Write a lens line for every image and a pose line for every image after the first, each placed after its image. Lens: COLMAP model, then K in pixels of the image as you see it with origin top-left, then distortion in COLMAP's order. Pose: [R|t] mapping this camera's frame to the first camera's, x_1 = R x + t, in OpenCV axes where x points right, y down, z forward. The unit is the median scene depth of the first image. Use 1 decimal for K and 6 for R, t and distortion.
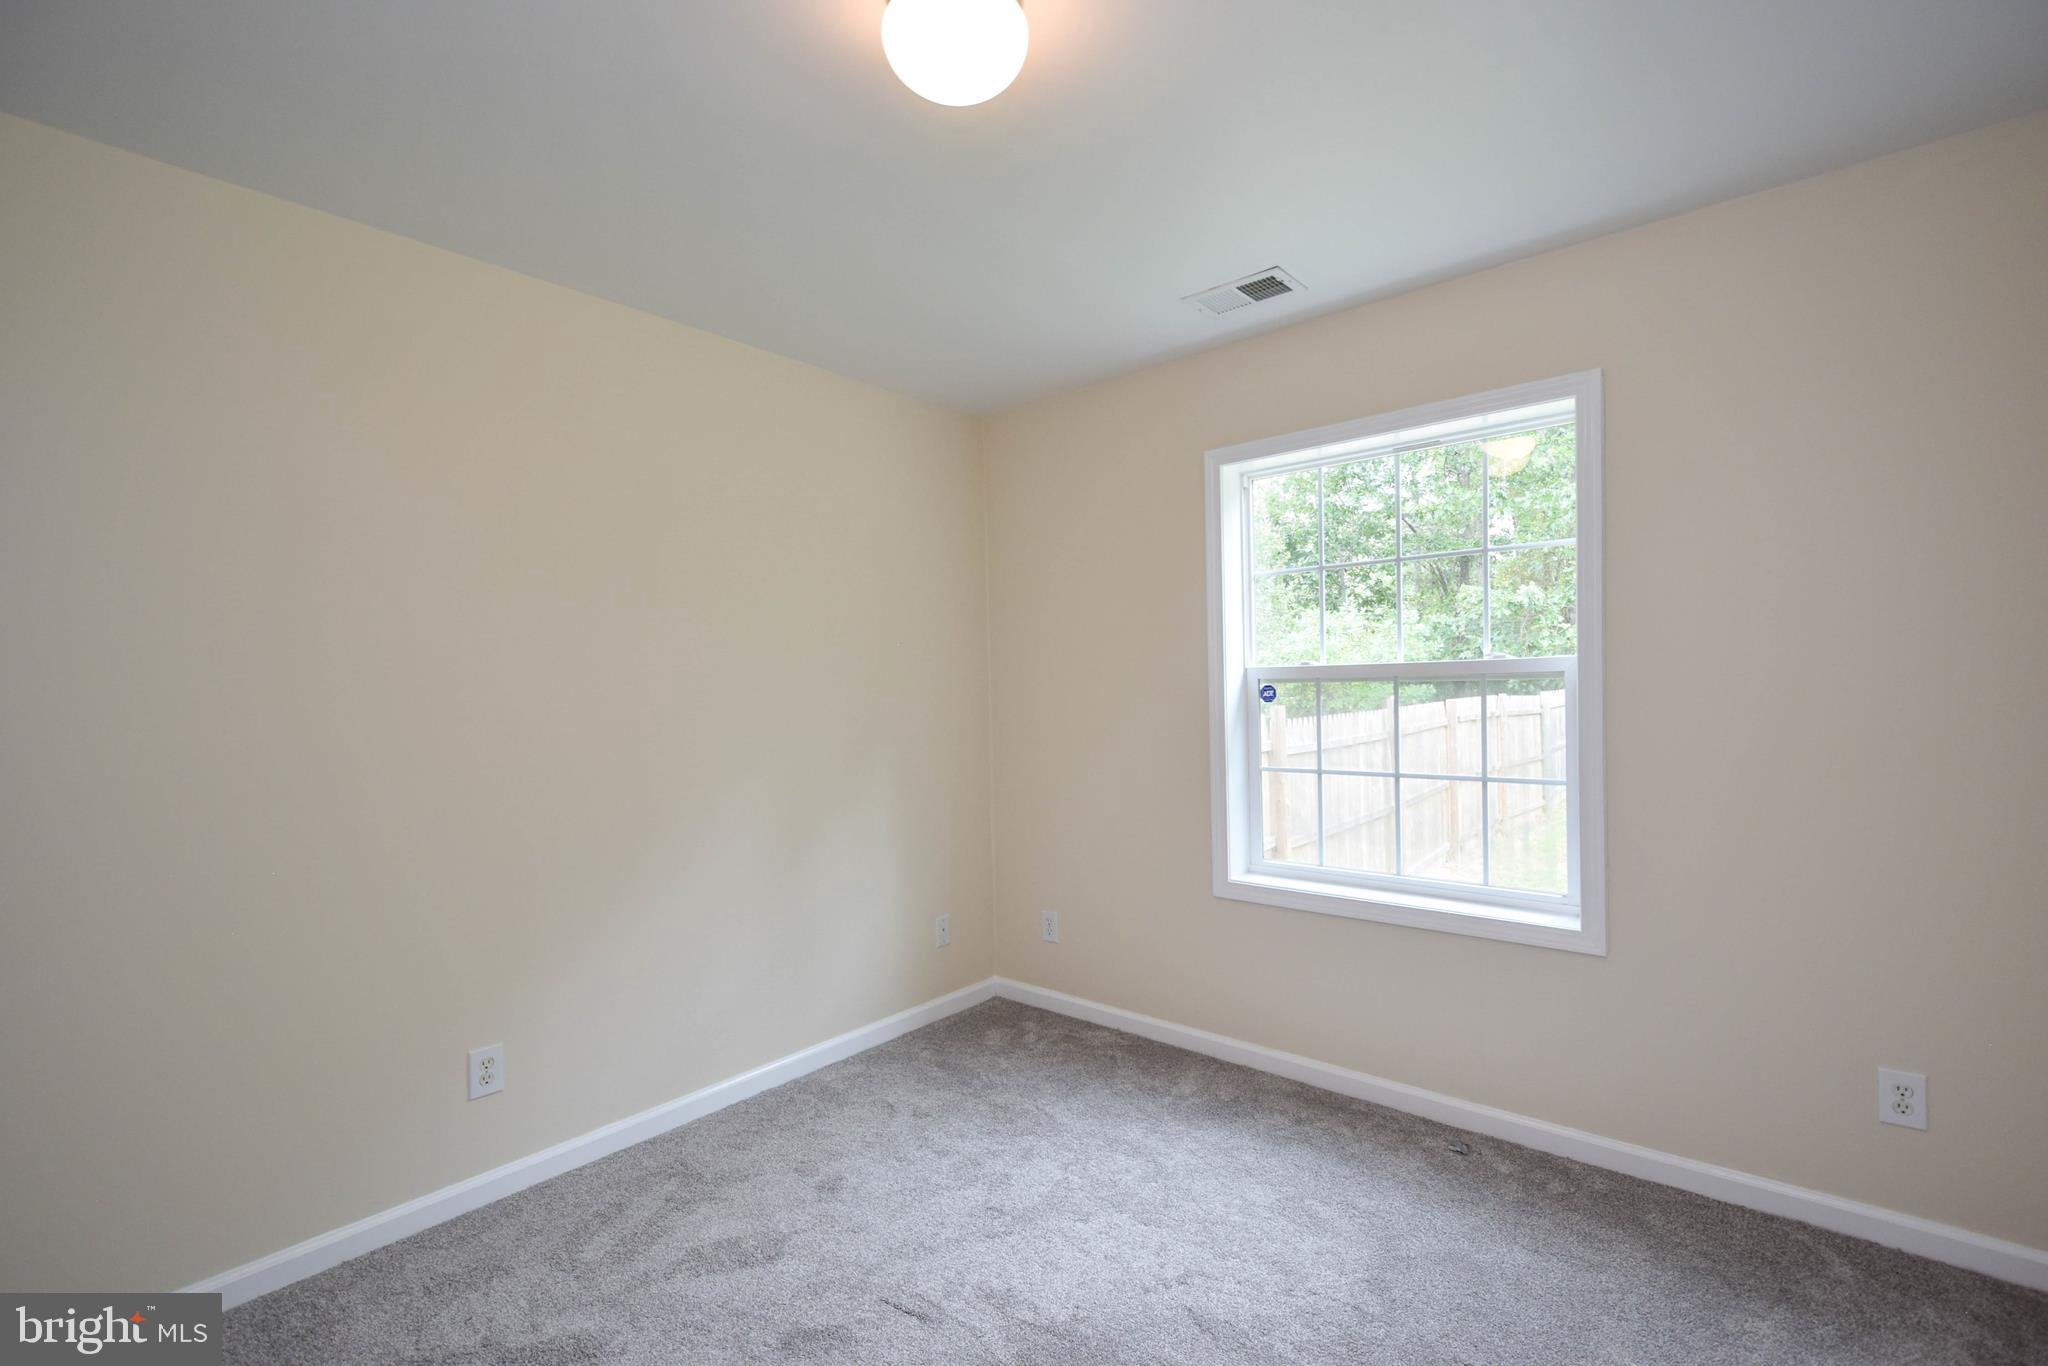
lens RADIAL K [[887.4, 0, 1025.3], [0, 887.4, 706.8], [0, 0, 1]] dist [0.014820, -0.009896]
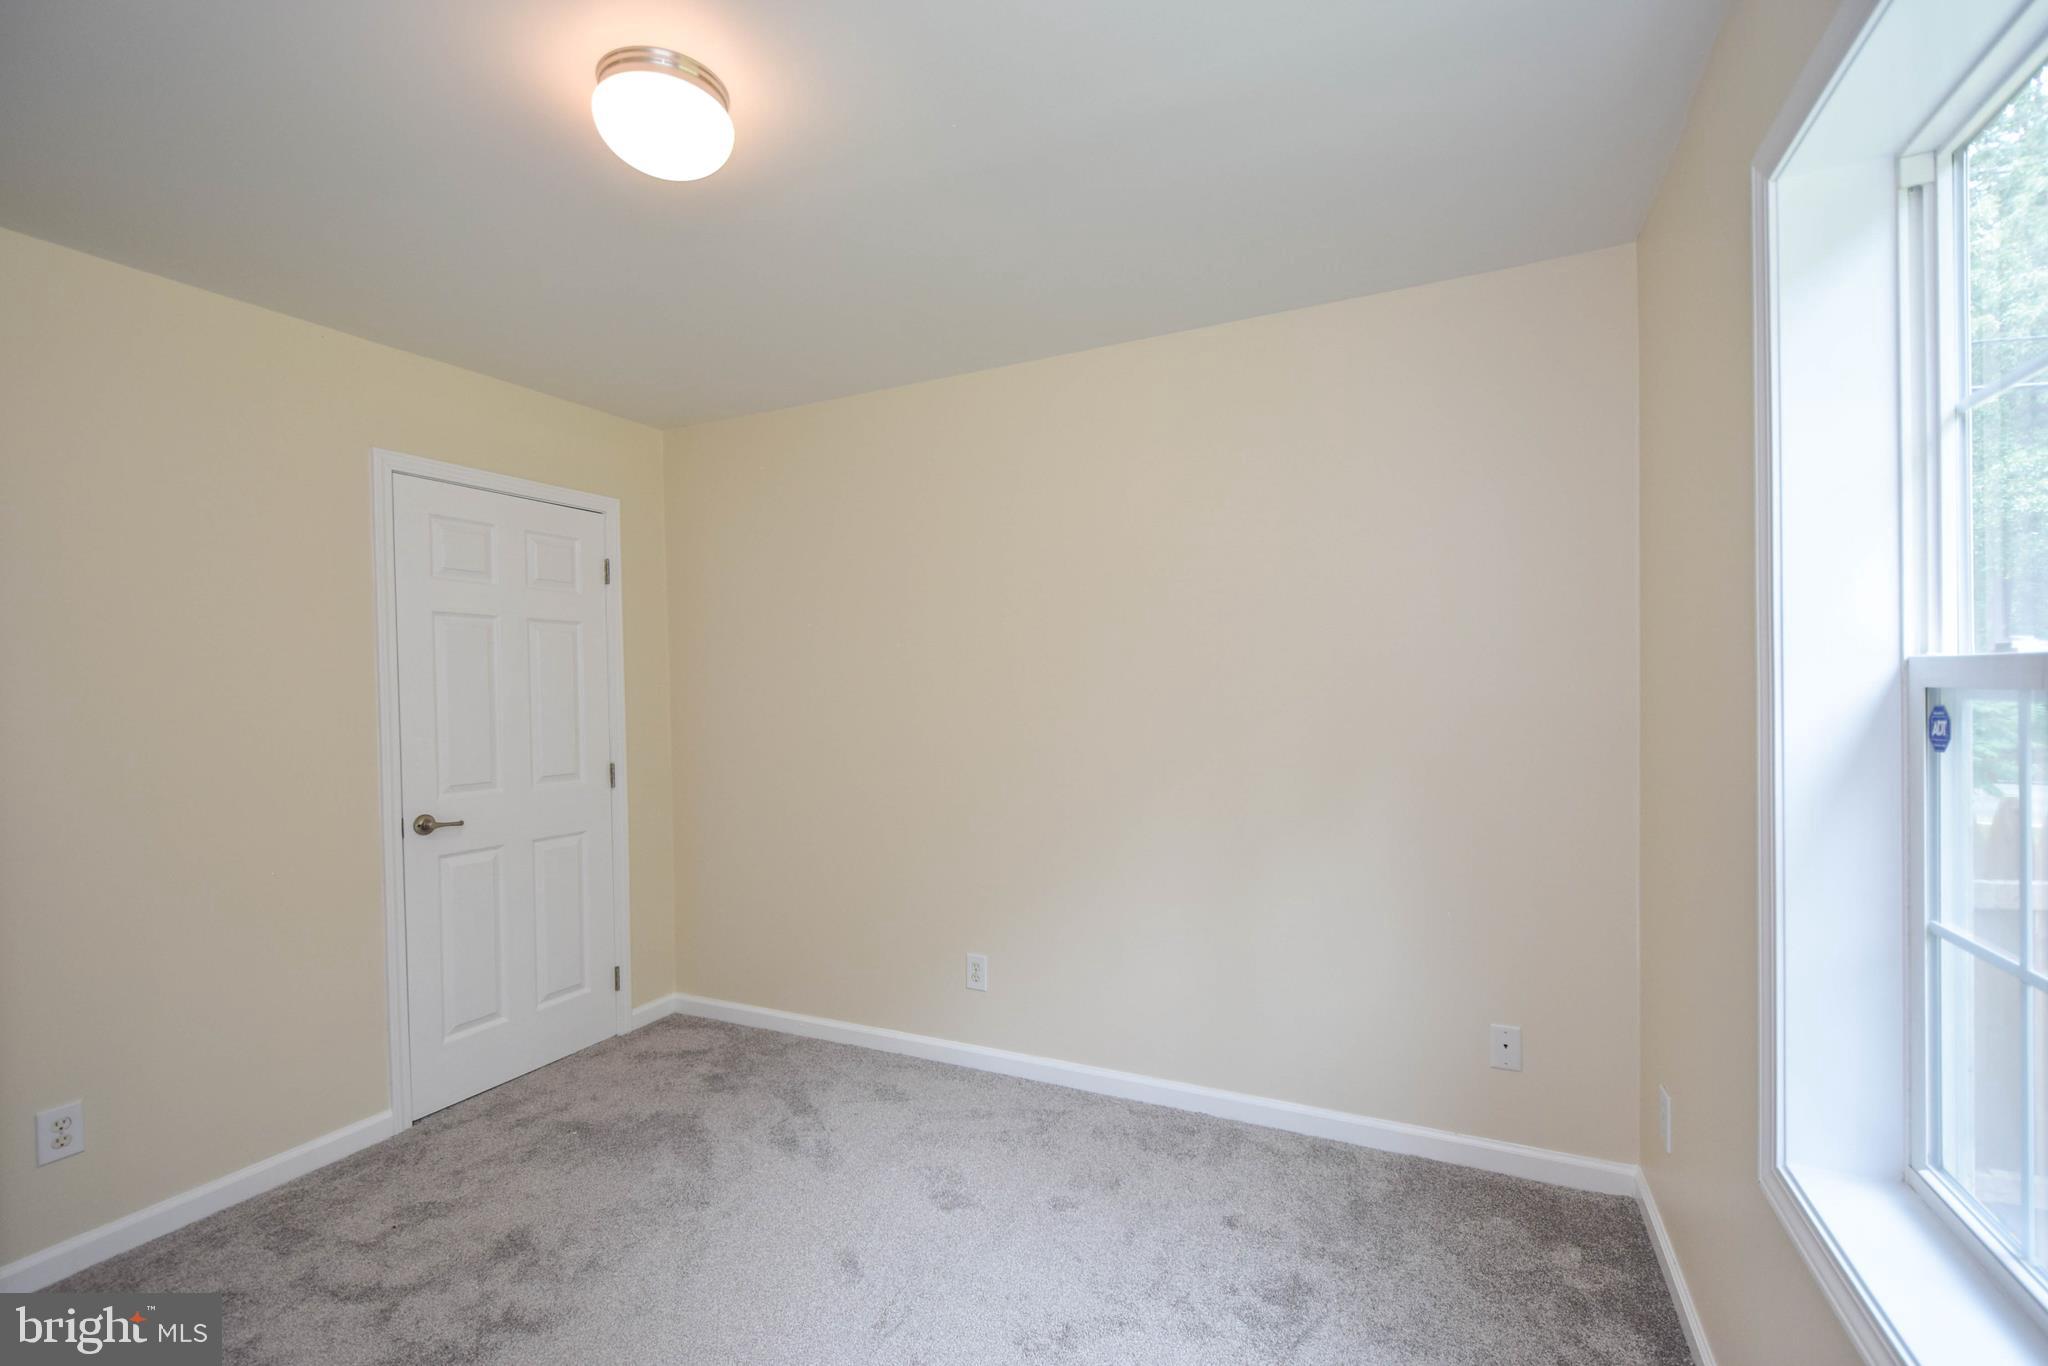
lens RADIAL K [[887.4, 0, 1025.3], [0, 887.4, 706.8], [0, 0, 1]] dist [0.014820, -0.009896]
pose [[0.258655, 0.034058, -0.965369, 0.604058], [-0.012409, 0.999413, 0.031934, -0.033334], [0.965890, 0.003719, 0.258926, 0.613542]]
